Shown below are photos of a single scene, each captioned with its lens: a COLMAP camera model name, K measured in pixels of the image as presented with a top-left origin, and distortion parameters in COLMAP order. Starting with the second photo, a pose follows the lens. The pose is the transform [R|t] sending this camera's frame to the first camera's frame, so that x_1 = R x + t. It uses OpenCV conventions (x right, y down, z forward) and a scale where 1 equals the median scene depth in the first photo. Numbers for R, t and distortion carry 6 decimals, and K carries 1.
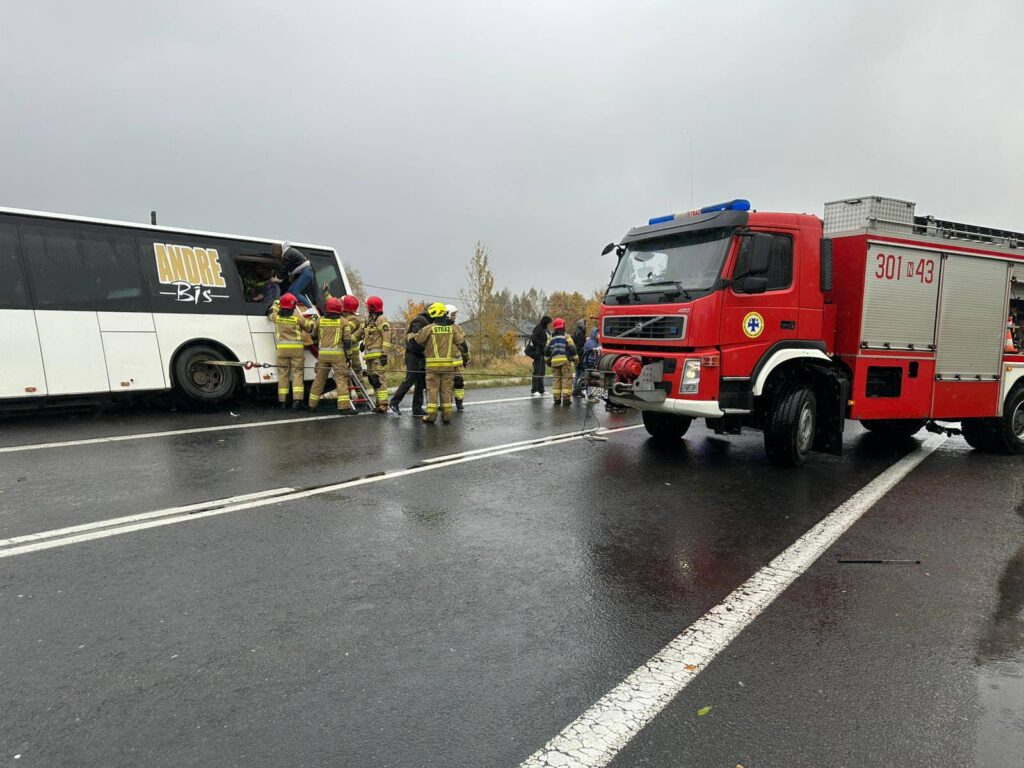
lens RADIAL K [[706.4, 0, 515.6], [0, 706.4, 385.5], [0, 0, 1]] dist [0.034808, -0.043389]
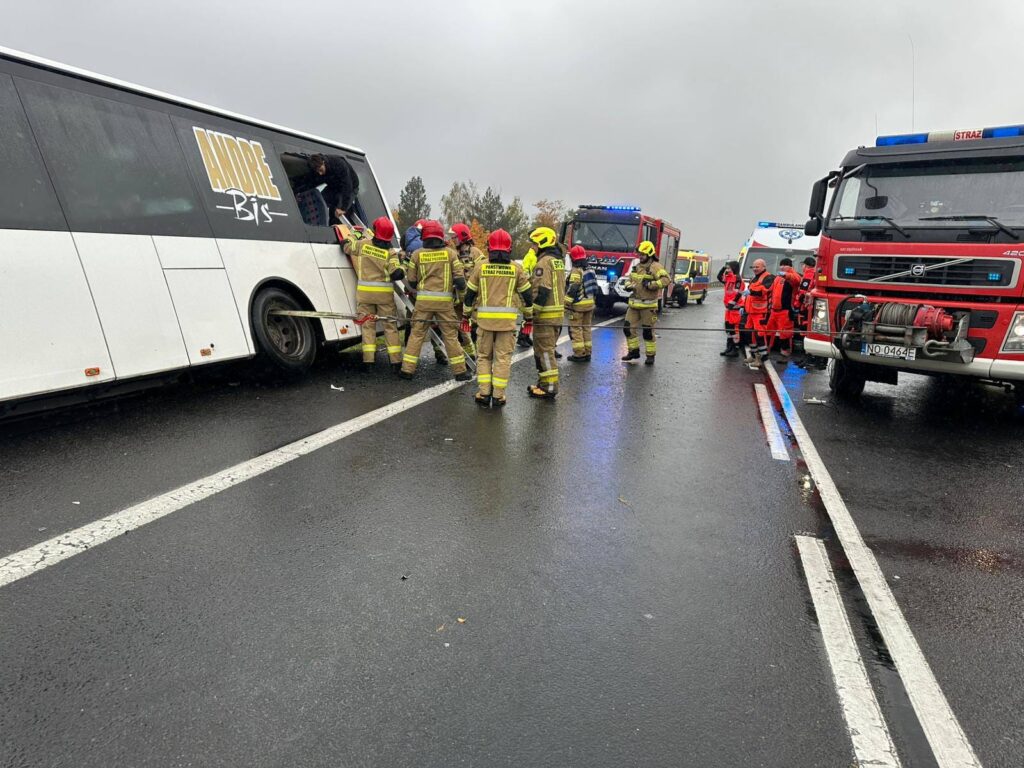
lens RADIAL K [[706.4, 0, 504.4], [0, 706.4, 389.3], [0, 0, 1]] dist [0.034808, -0.043389]
pose [[0.953700, -0.043649, 0.297574, -0.495613], [0.009206, 0.993186, 0.116180, -0.041904], [-0.300617, -0.108061, 0.947603, 0.317748]]
